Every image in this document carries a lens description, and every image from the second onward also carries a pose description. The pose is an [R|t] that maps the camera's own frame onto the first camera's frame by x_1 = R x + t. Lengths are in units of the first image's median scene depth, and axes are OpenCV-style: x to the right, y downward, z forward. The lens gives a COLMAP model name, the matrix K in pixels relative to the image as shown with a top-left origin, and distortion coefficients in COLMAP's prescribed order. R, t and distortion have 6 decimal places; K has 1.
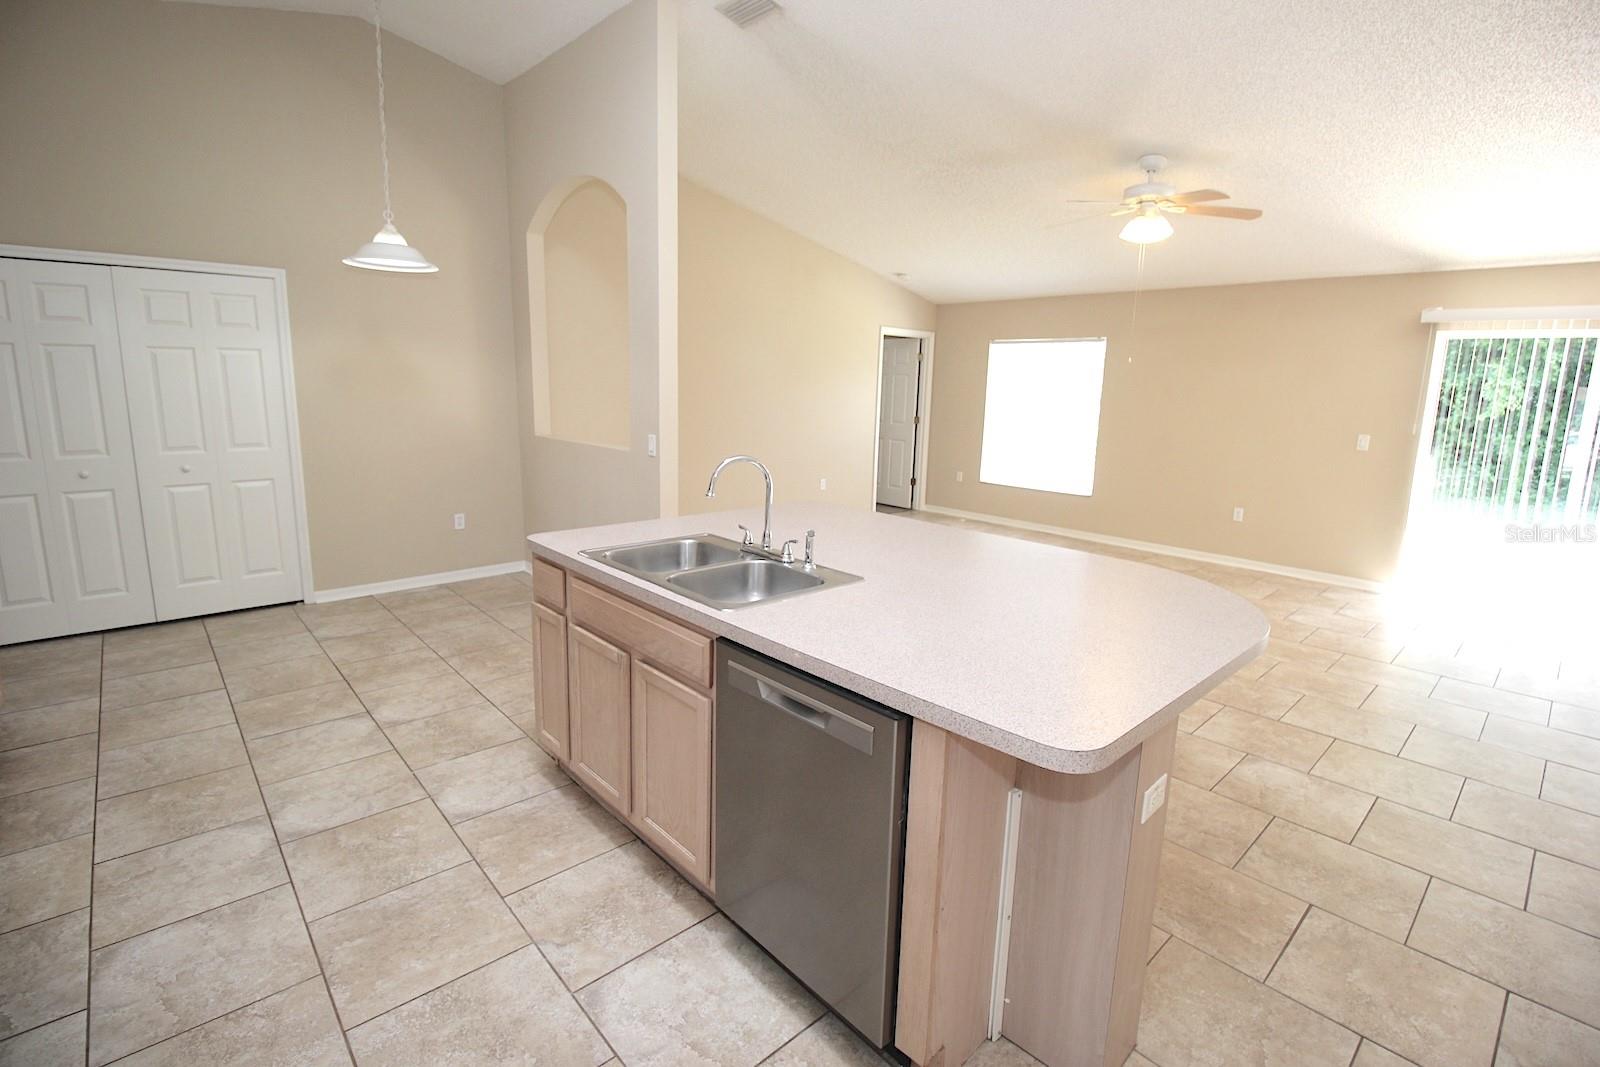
lens RADIAL K [[738.6, 0, 802.9], [0, 738.6, 515.0], [0, 0, 1]] dist [-0.002538, -0.010569]
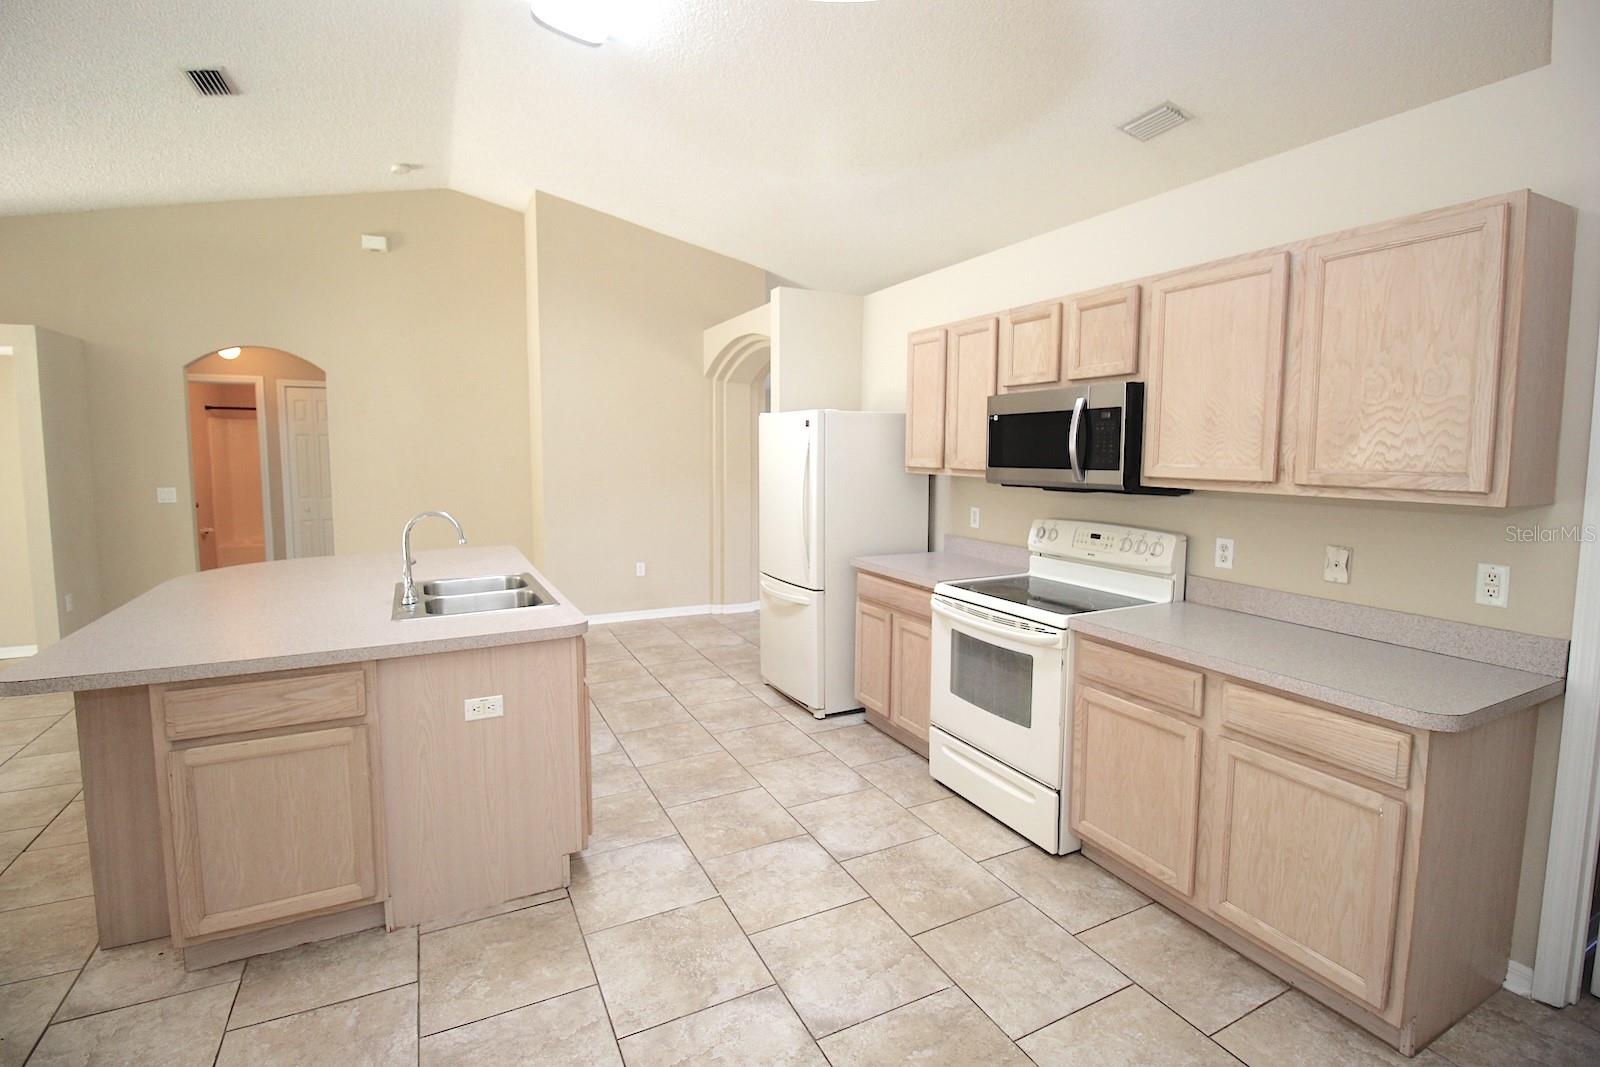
lens RADIAL K [[738.6, 0, 805.5], [0, 738.6, 515.5], [0, 0, 1]] dist [-0.002538, -0.010569]
pose [[-0.964015, -0.054337, 0.260234, -0.714562], [0.017723, 0.963575, 0.266849, -0.279126], [-0.265255, 0.261858, -0.927938, 1.433720]]
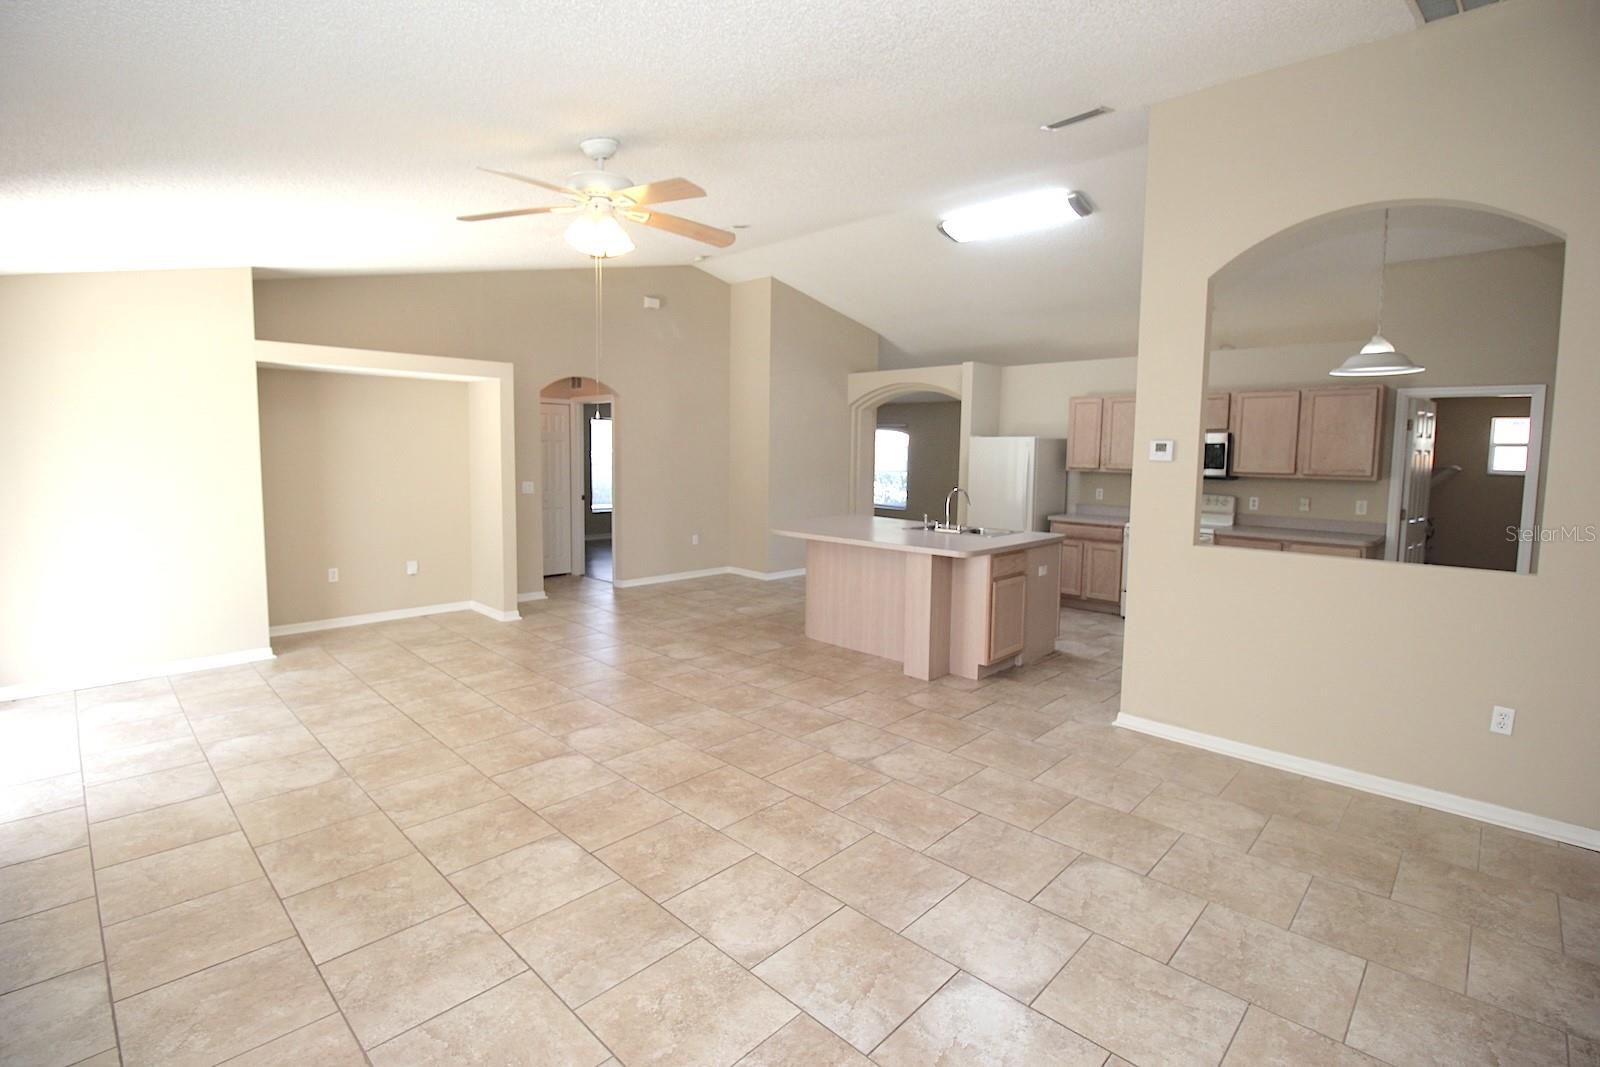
lens RADIAL K [[738.6, 0, 809.2], [0, 738.6, 513.3], [0, 0, 1]] dist [-0.002538, -0.010569]
pose [[-0.997398, -0.034471, -0.063320, 0.410534], [-0.049839, 0.964298, 0.260086, -0.449564], [0.052094, 0.262565, -0.963507, 2.459342]]
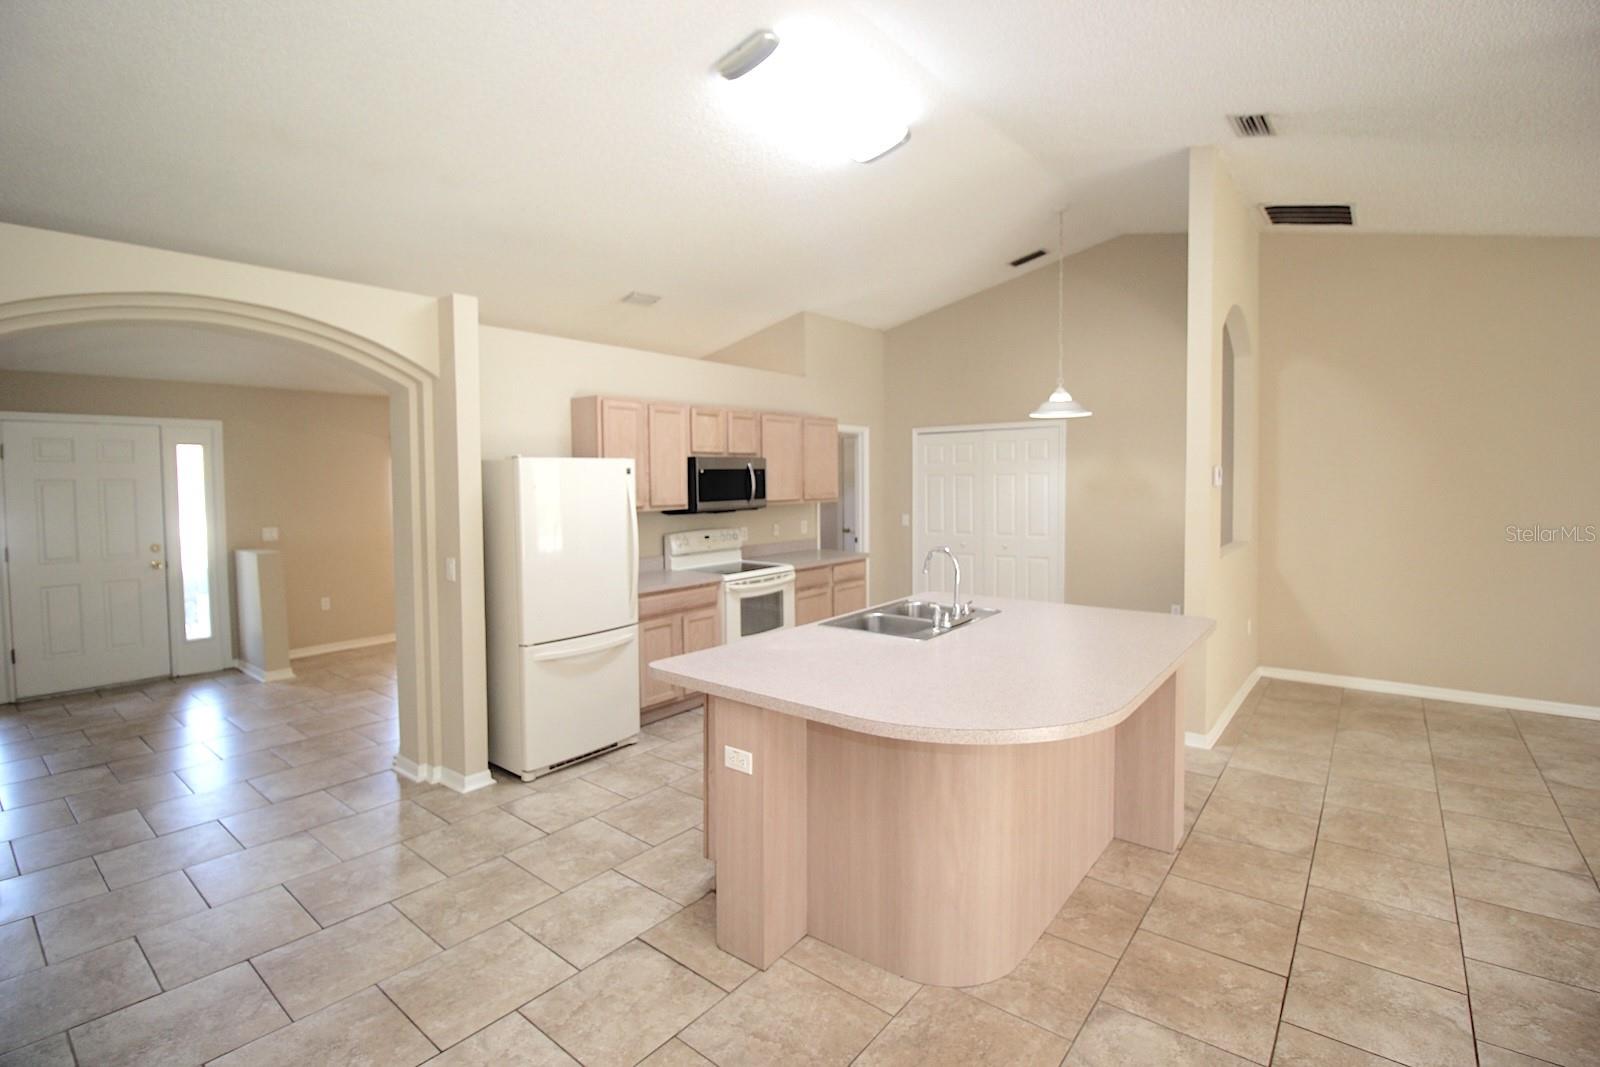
lens RADIAL K [[738.6, 0, 799.1], [0, 738.6, 507.6], [0, 0, 1]] dist [-0.002538, -0.010569]
pose [[0.147003, 0.013008, -0.989050, 0.953112], [-0.162577, 0.986632, -0.011188, -0.070910], [0.975684, 0.162441, 0.147153, 0.375816]]
